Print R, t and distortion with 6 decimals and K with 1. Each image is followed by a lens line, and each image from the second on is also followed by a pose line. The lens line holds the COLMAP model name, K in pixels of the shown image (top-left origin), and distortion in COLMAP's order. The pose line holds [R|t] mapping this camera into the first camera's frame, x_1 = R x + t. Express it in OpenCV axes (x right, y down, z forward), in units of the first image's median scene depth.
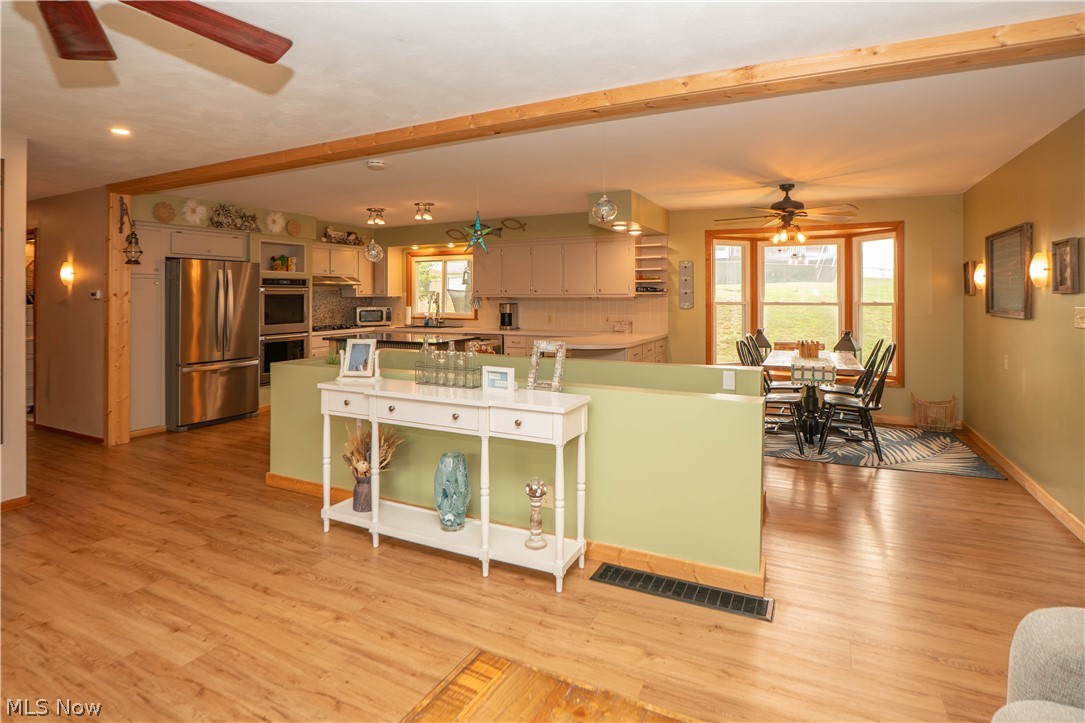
lens RADIAL K [[541.9, 0, 548.1], [0, 541.9, 291.5], [0, 0, 1]] dist [-0.019283, 0.000155]
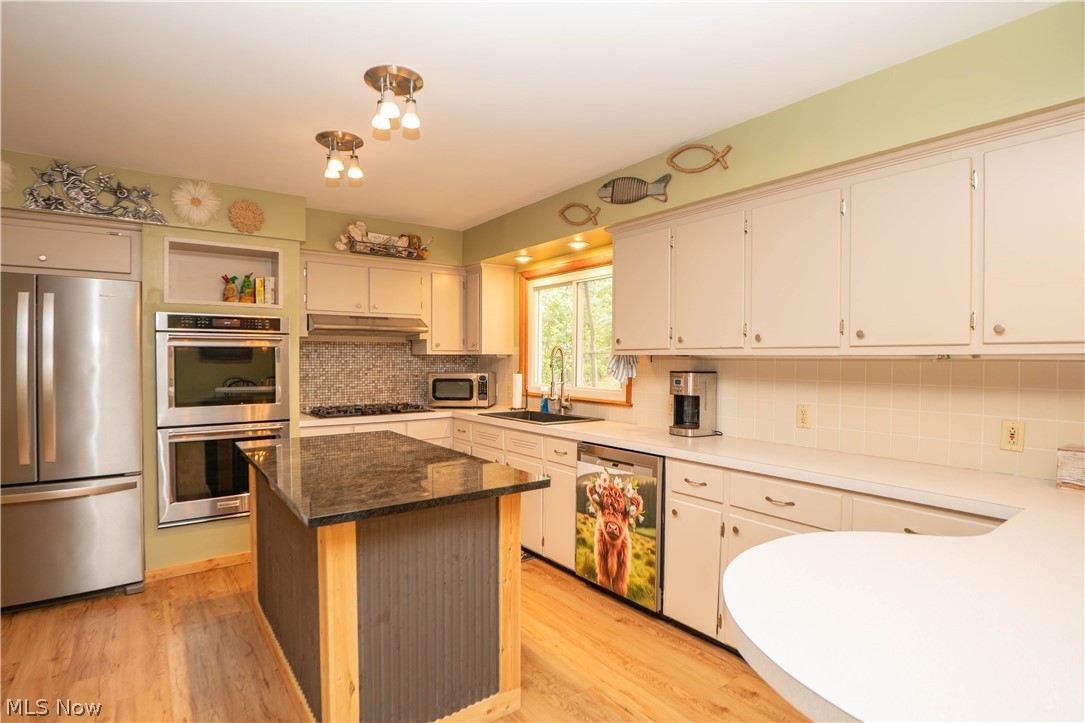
lens RADIAL K [[551.2, 0, 542.5], [0, 551.2, 361.5], [0, 0, 1]] dist [-0.014787, 0.000161]
pose [[0.884356, 0.009878, -0.466709, 0.018567], [-0.004098, 0.999902, 0.013397, 0.010662], [0.466796, -0.009935, 0.884309, 0.650002]]
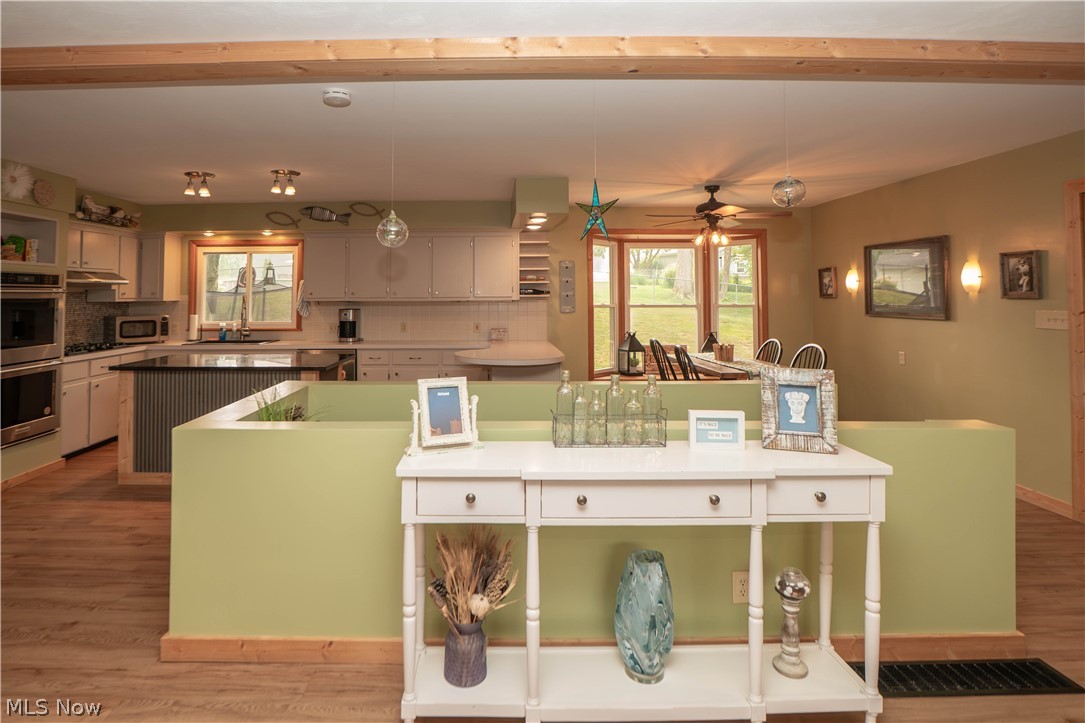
lens RADIAL K [[549.0, 0, 489.5], [0, 549.0, 271.3], [0, 0, 1]] dist [-0.016415, -0.000750]
pose [[0.904012, 0.017476, 0.427150, -0.259555], [-0.000911, 0.999241, -0.038953, -0.002389], [-0.427507, 0.034825, 0.903341, 0.204232]]
